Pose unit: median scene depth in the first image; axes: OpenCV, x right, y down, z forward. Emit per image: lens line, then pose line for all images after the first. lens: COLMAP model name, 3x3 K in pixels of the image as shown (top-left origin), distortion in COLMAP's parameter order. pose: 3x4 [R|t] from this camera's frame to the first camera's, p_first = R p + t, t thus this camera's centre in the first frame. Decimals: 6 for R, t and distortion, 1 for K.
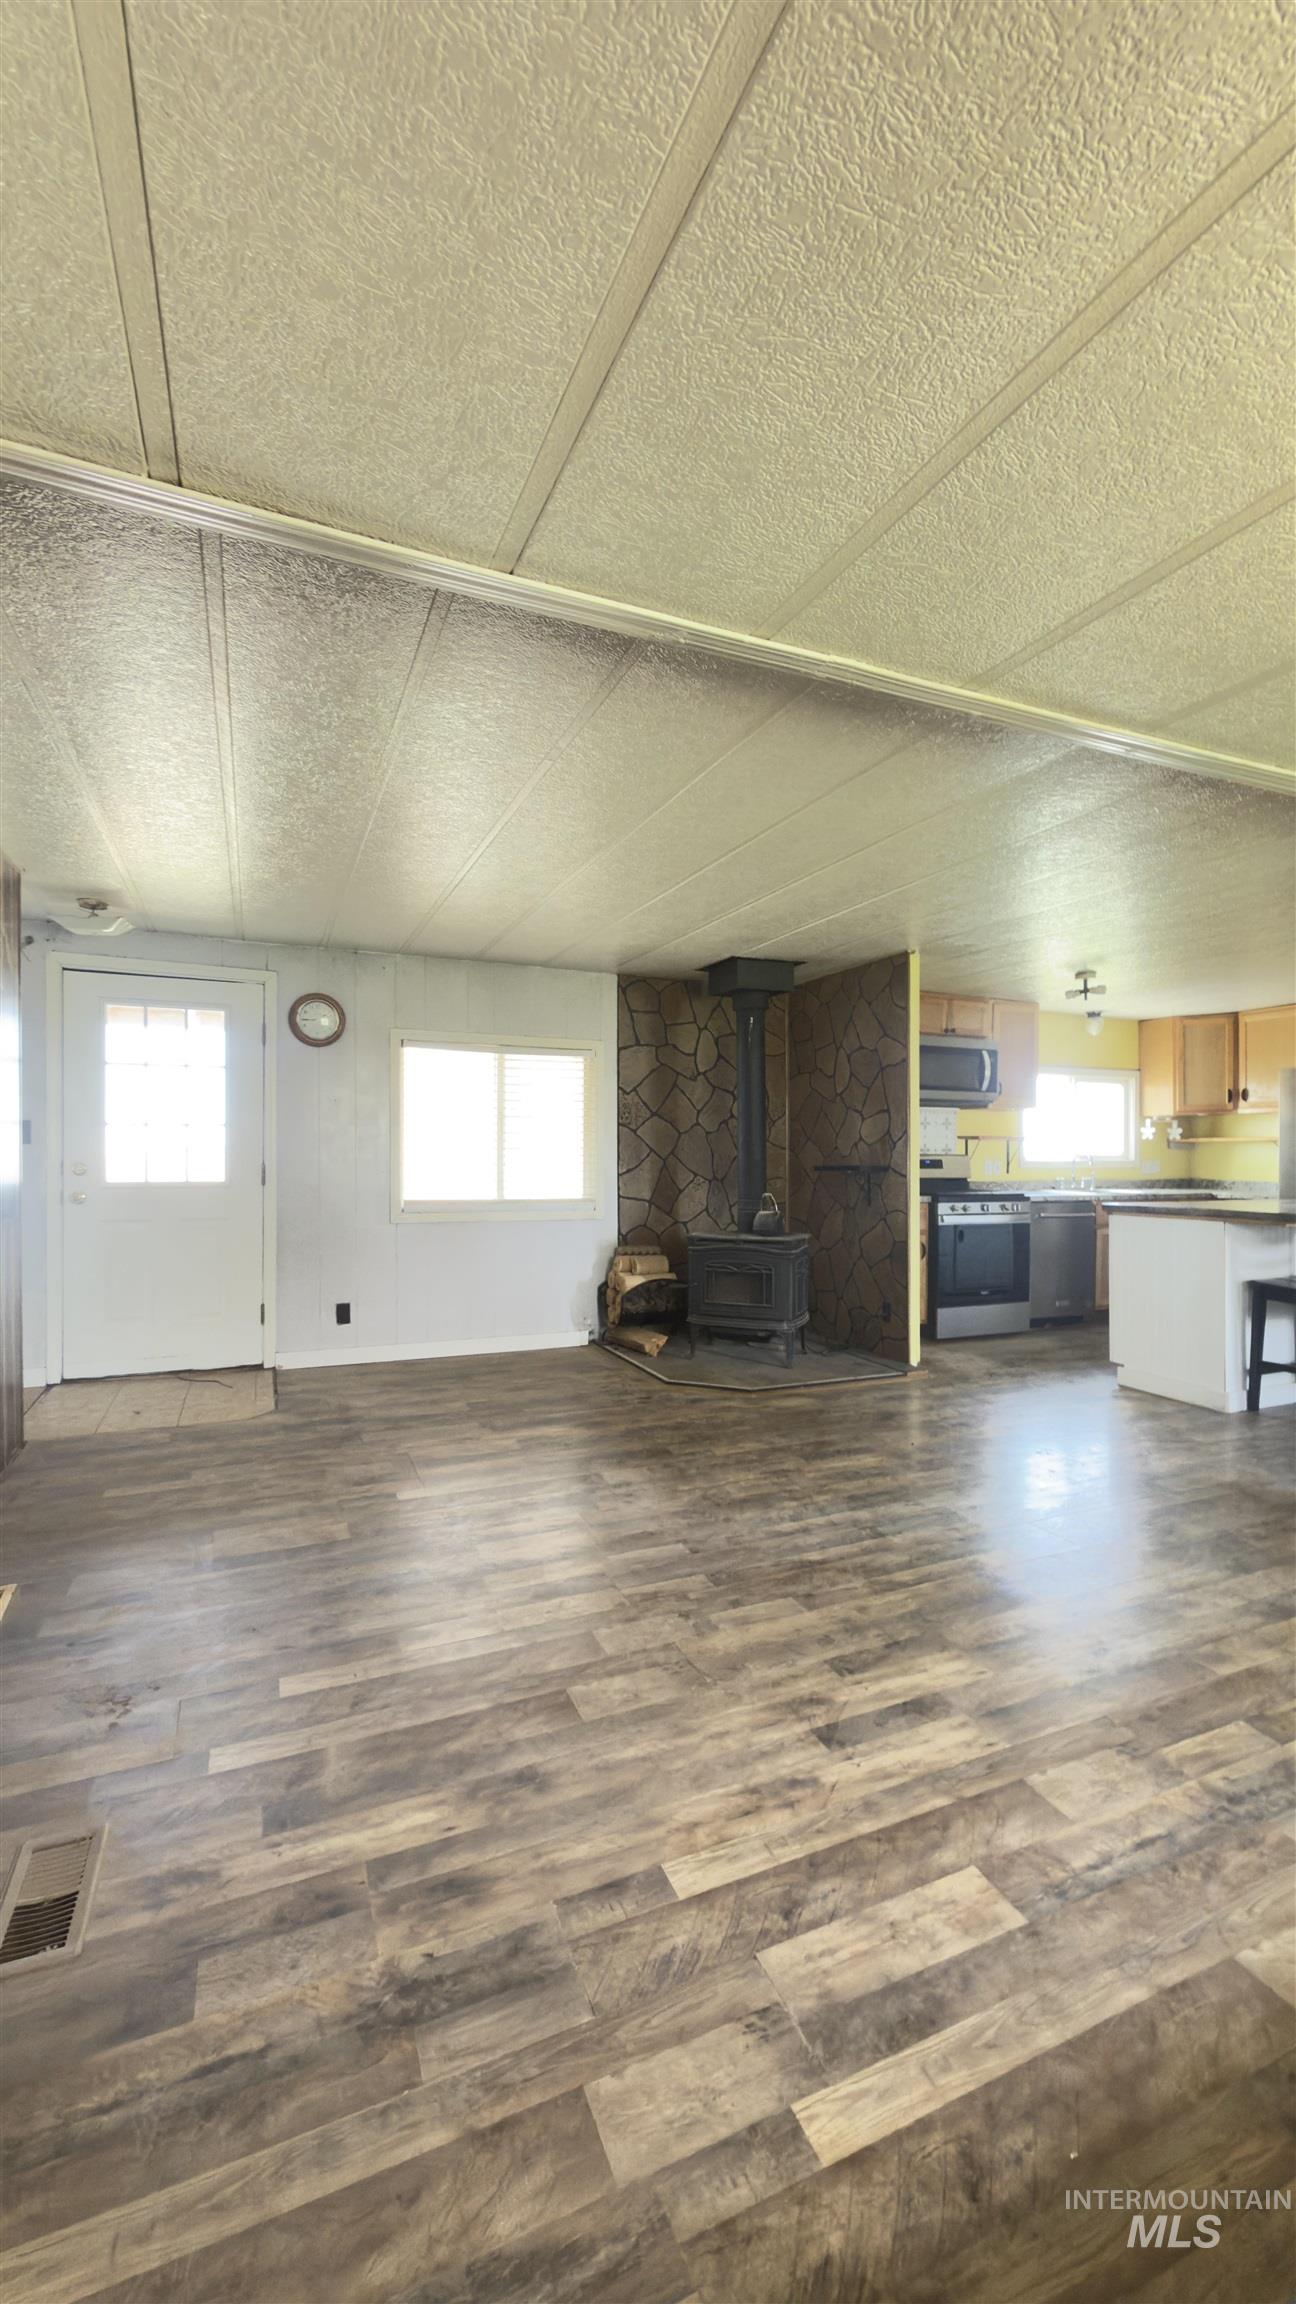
lens RADIAL K [[918.4, 0, 645.5], [0, 918.4, 1158.9], [0, 0, 1]] dist [0.001762, 0.000303]
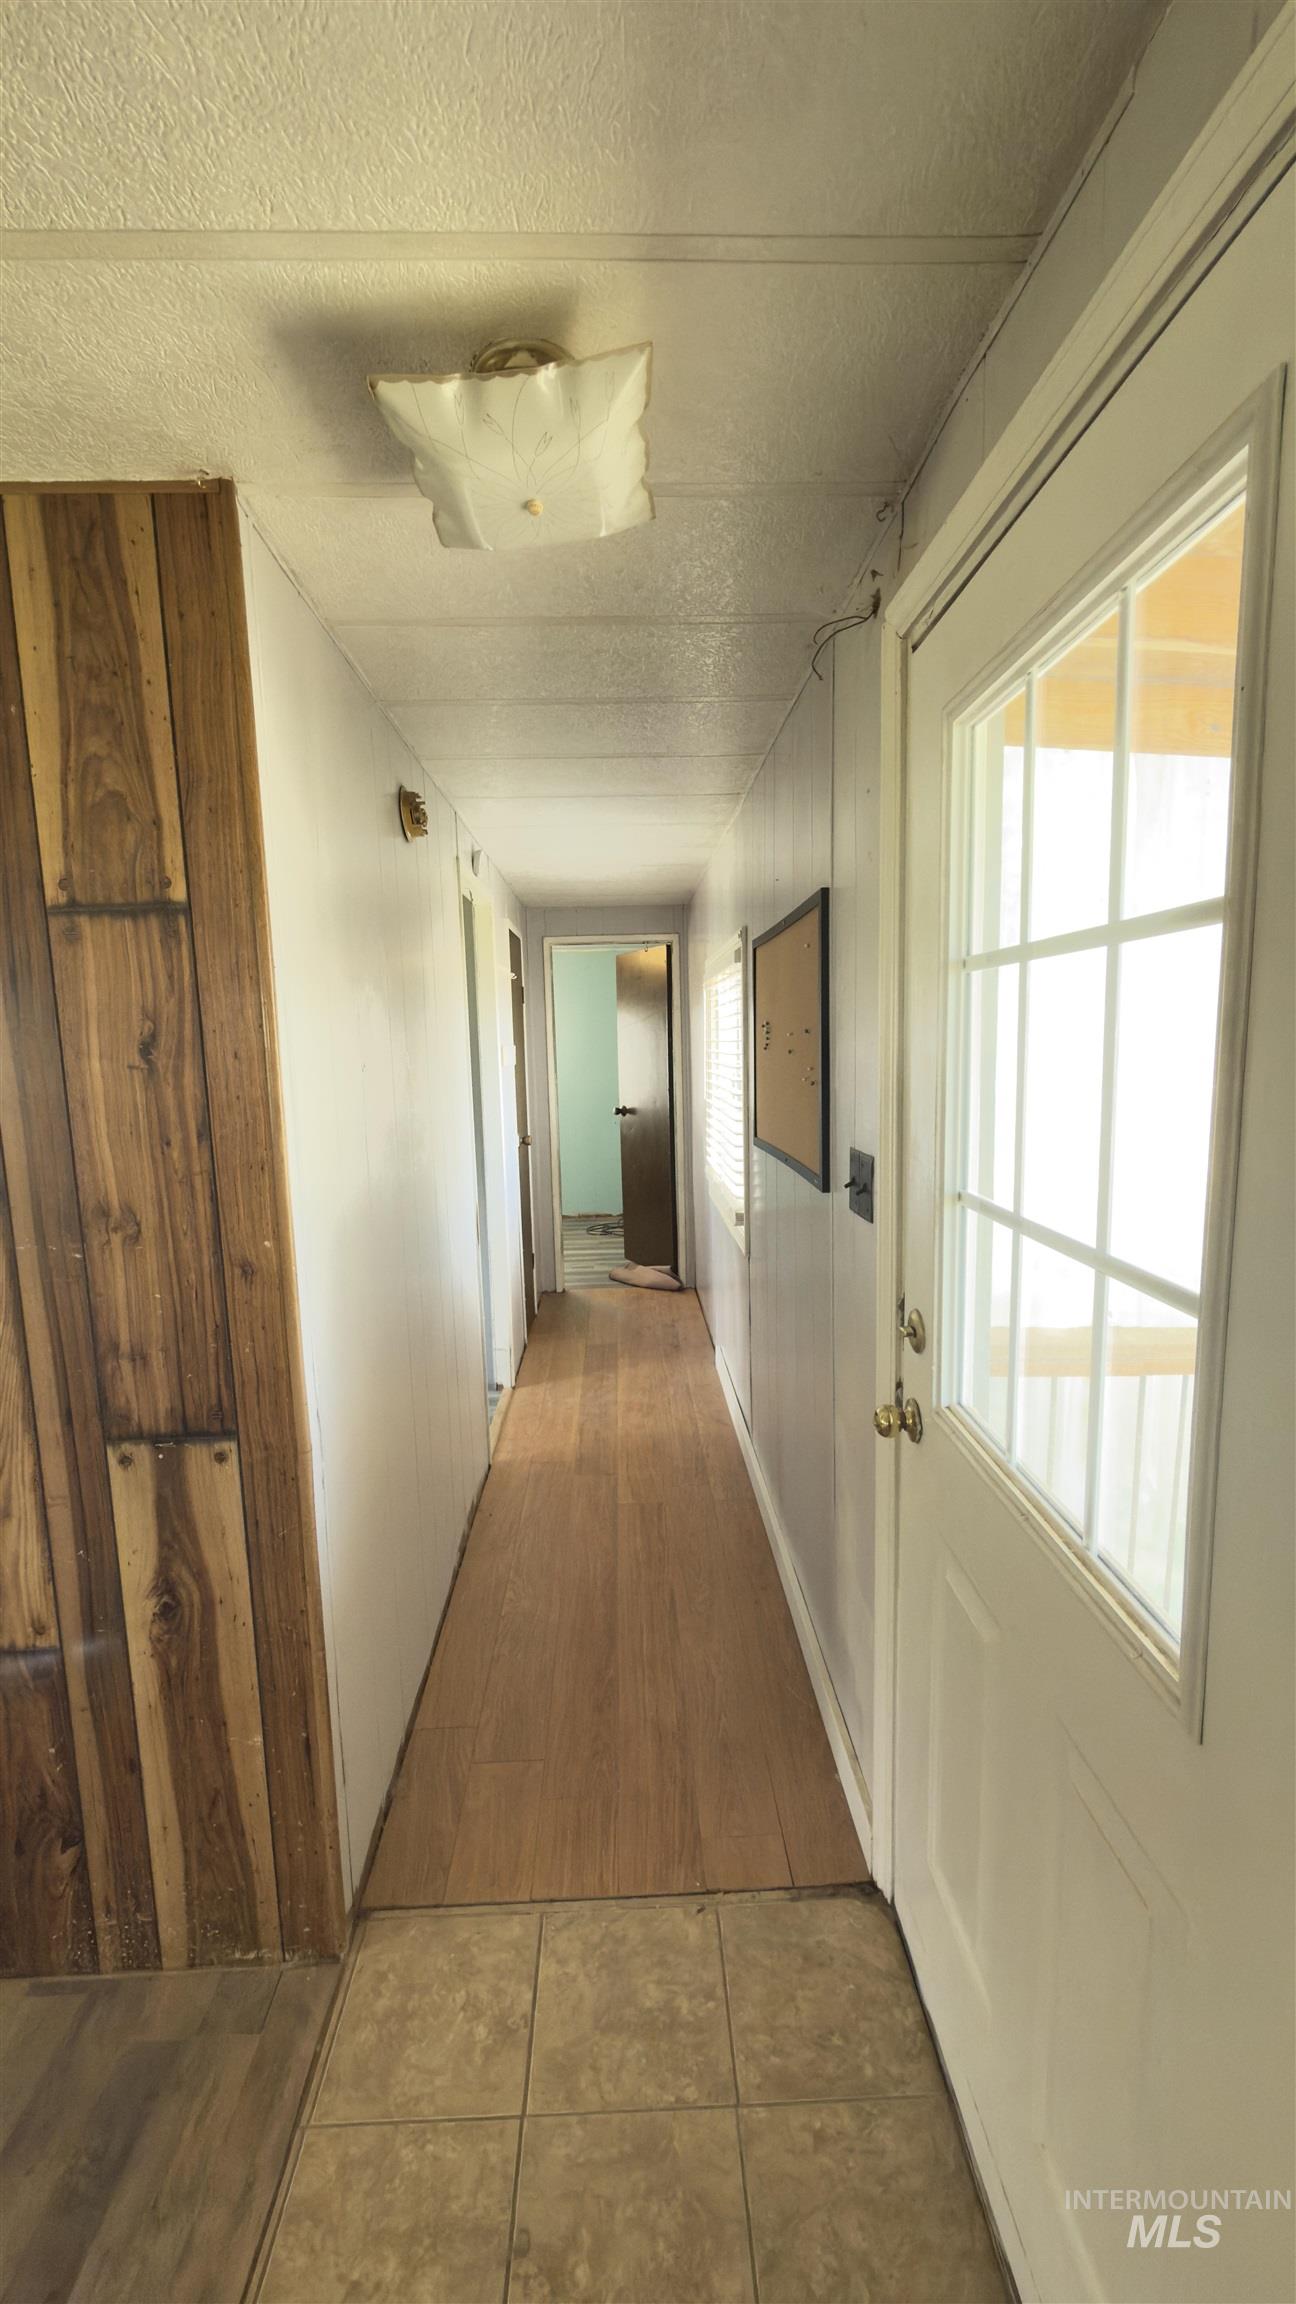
lens RADIAL K [[918.4, 0, 647.0], [0, 918.4, 1148.4], [0, 0, 1]] dist [0.001762, 0.000303]
pose [[-0.365405, 0.120622, -0.923000, -0.264648], [0.010062, 0.992023, 0.125659, -0.073396], [0.930794, 0.036629, -0.363703, 0.866378]]
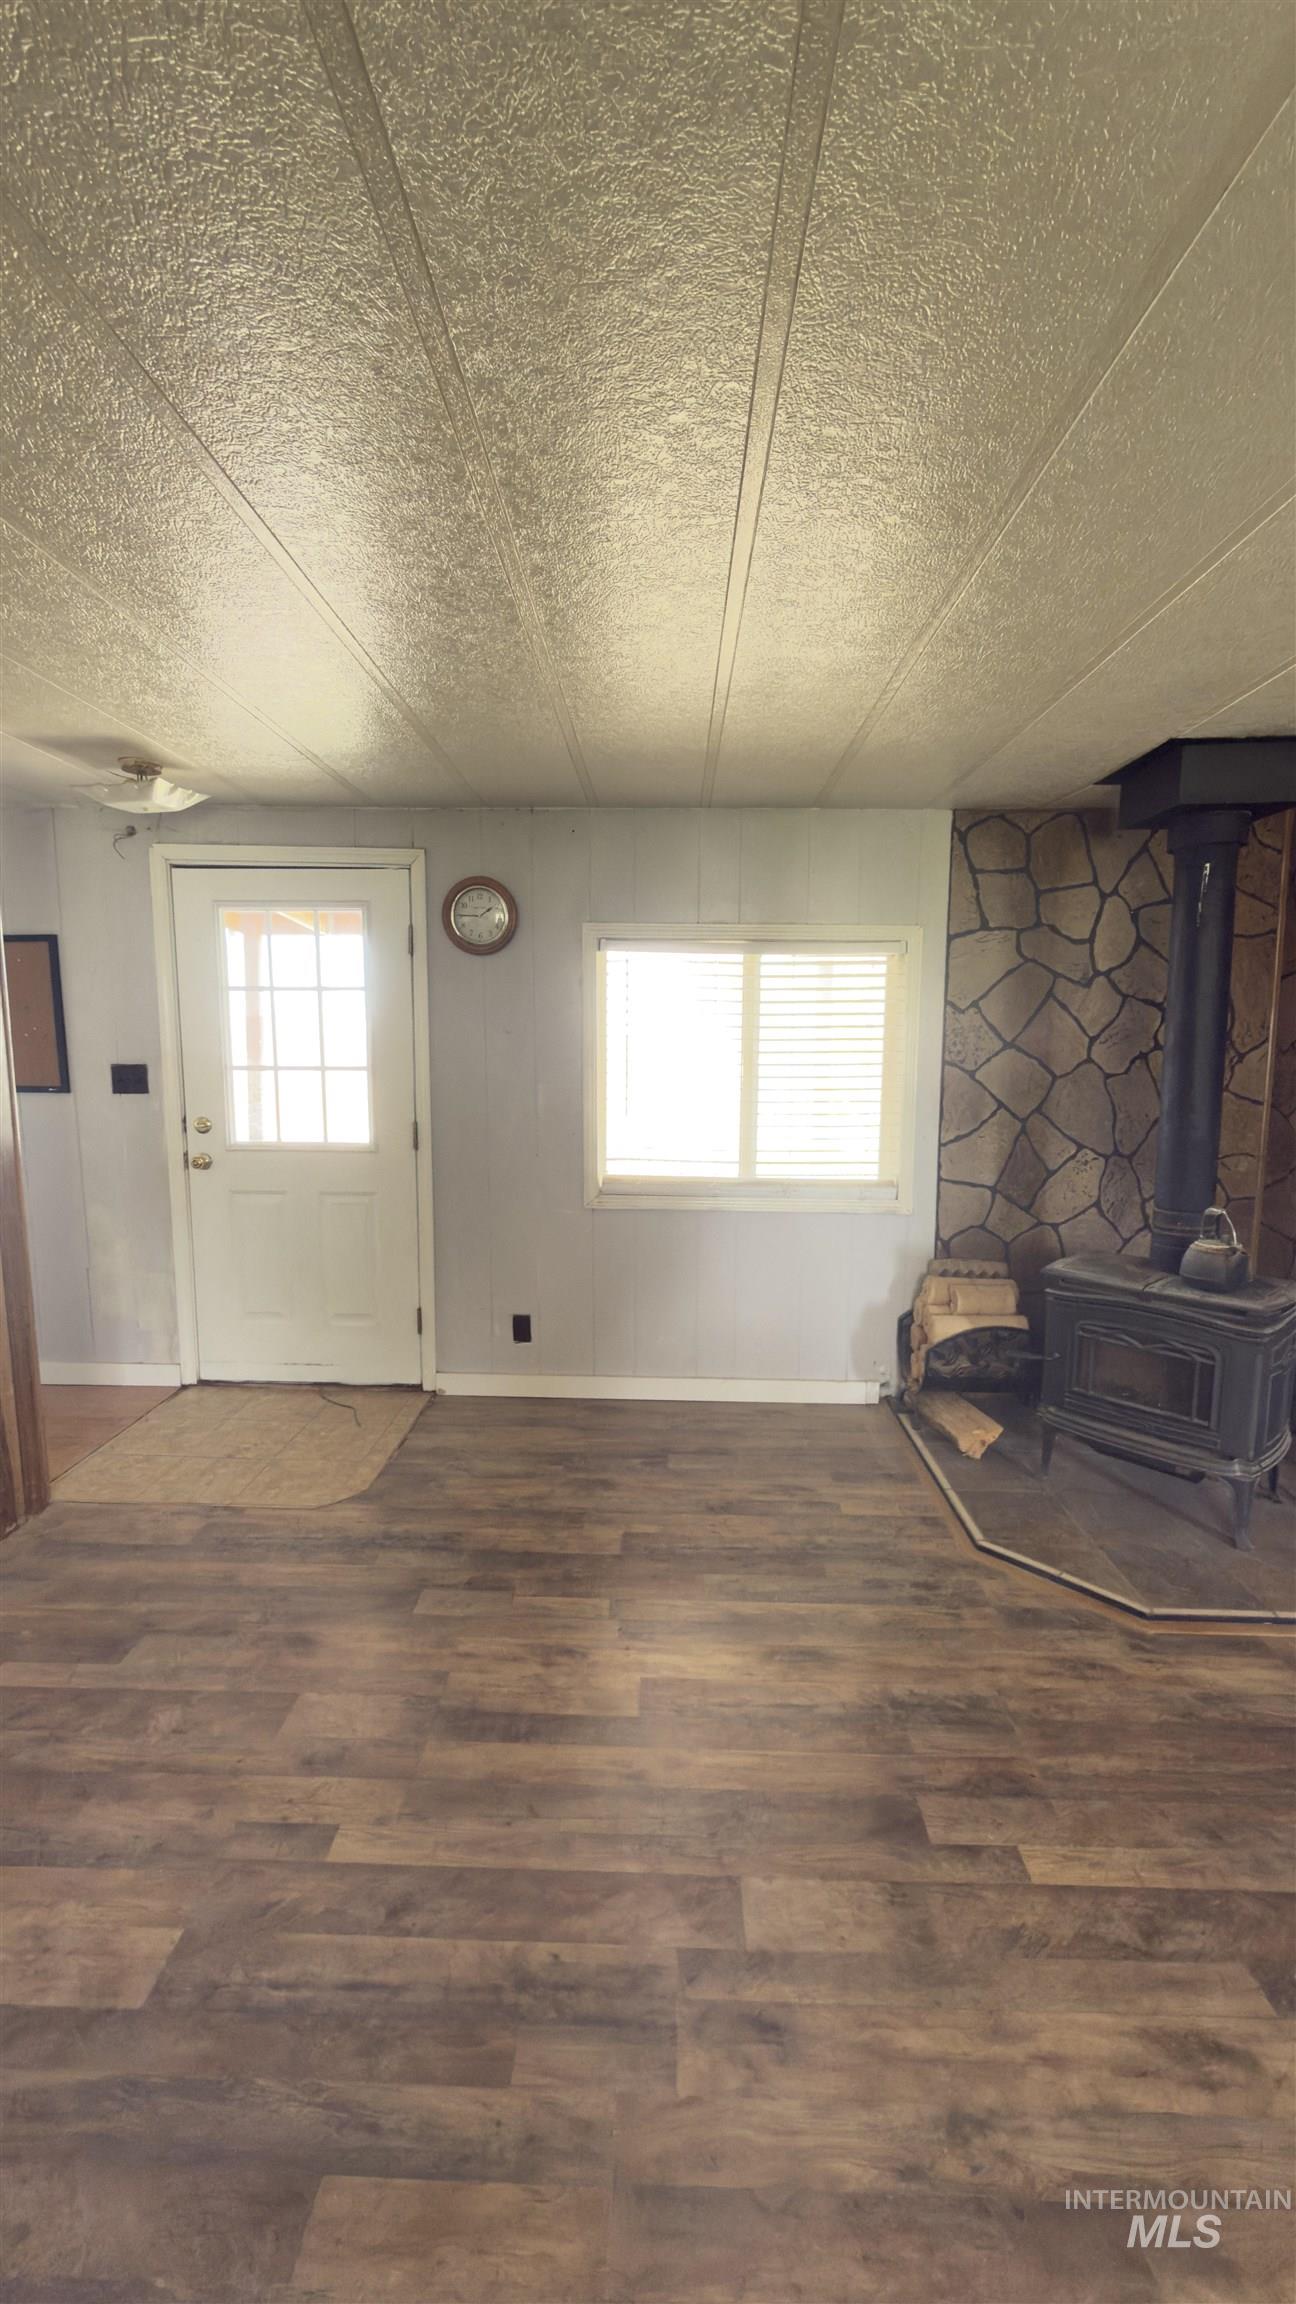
lens RADIAL K [[918.4, 0, 646.8], [0, 918.4, 1157.2], [0, 0, 1]] dist [0.001762, 0.000303]
pose [[0.909304, 0.053365, -0.412697, 0.049255], [-0.006152, 0.993359, 0.114893, -0.046211], [0.416087, -0.101934, 0.903593, 0.373026]]
